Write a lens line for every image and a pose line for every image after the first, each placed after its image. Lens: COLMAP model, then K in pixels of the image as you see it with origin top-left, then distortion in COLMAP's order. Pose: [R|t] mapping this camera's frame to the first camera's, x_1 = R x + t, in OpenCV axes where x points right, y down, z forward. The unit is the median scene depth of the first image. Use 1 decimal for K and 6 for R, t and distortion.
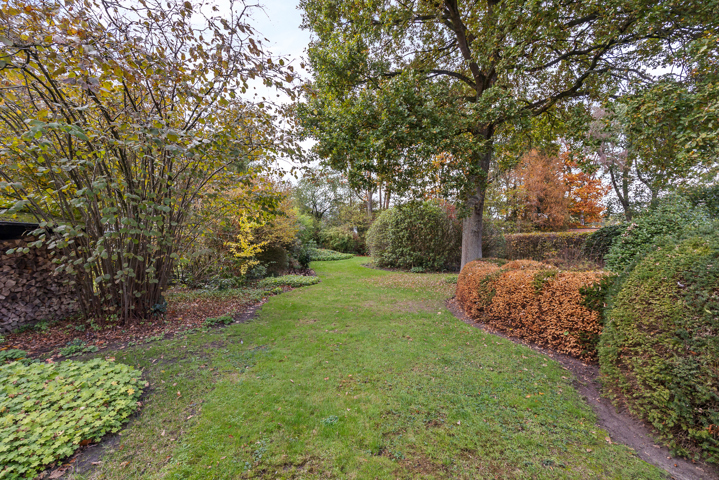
lens RADIAL K [[285.7, 0, 359.1], [0, 285.7, 239.4], [0, 0, 1]] dist [0.001128, 0.000064]
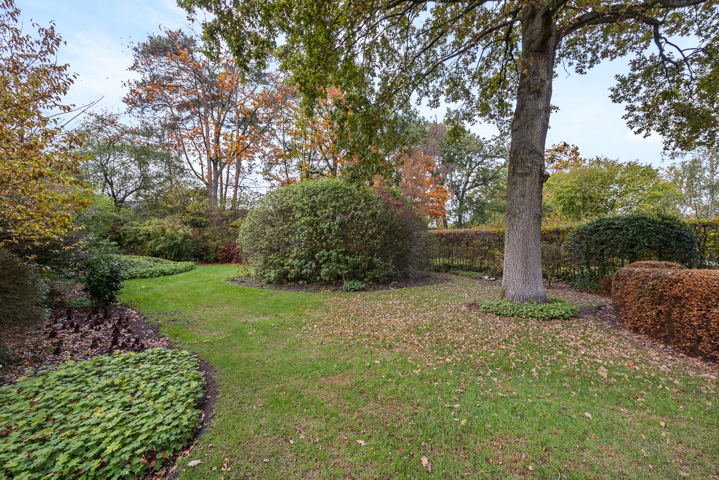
lens RADIAL K [[285.7, 0, 360.3], [0, 285.7, 241.2], [0, 0, 1]] dist [0.001128, 0.000064]
pose [[0.825780, -0.005471, 0.563966, -0.087914], [0.005525, 0.999983, 0.001611, 0.008363], [-0.563966, 0.001785, 0.825796, 0.338857]]
